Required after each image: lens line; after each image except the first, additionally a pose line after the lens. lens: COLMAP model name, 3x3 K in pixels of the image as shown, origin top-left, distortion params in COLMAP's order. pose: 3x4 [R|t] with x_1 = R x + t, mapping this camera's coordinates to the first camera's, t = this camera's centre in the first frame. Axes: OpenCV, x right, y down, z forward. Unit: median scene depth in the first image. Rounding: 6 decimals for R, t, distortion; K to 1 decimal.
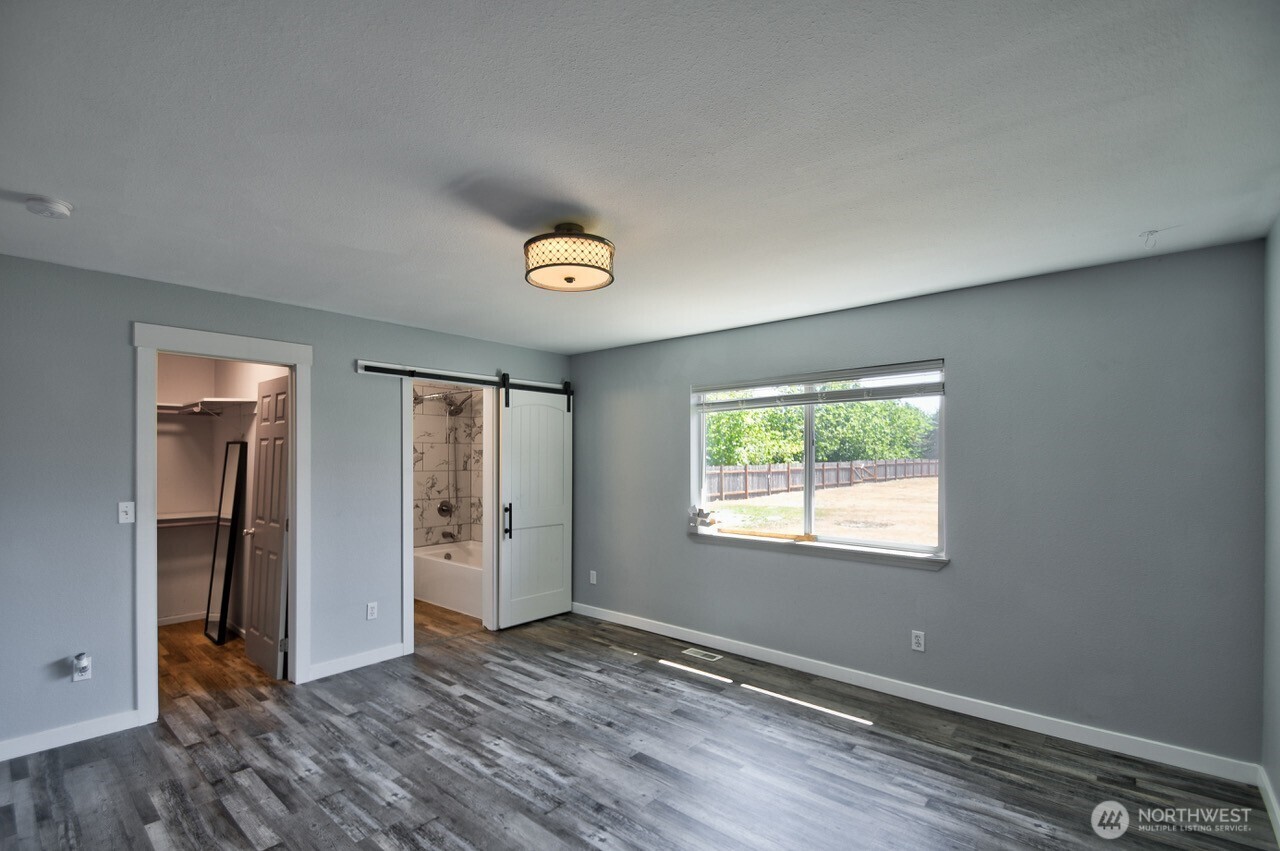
lens RADIAL K [[580.2, 0, 614.4], [0, 580.2, 461.5], [0, 0, 1]] dist [0.017927, -0.019055]
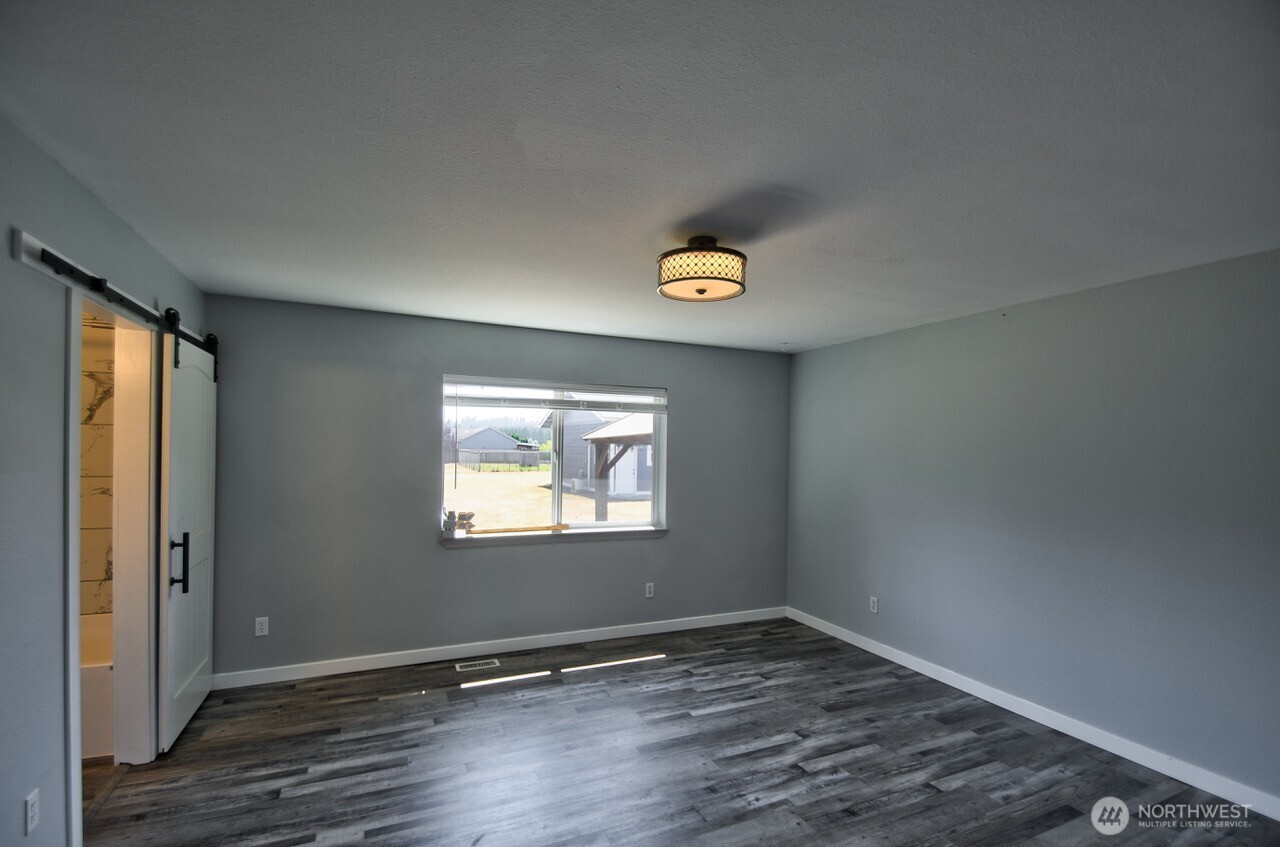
lens RADIAL K [[571.0, 0, 634.5], [0, 571.0, 450.6], [0, 0, 1]] dist [0.014552, -0.018215]
pose [[0.400271, 0.002498, 0.916394, -0.575112], [-0.013694, 0.999901, 0.003256, -0.021268], [-0.916295, -0.013852, 0.400265, 0.385343]]
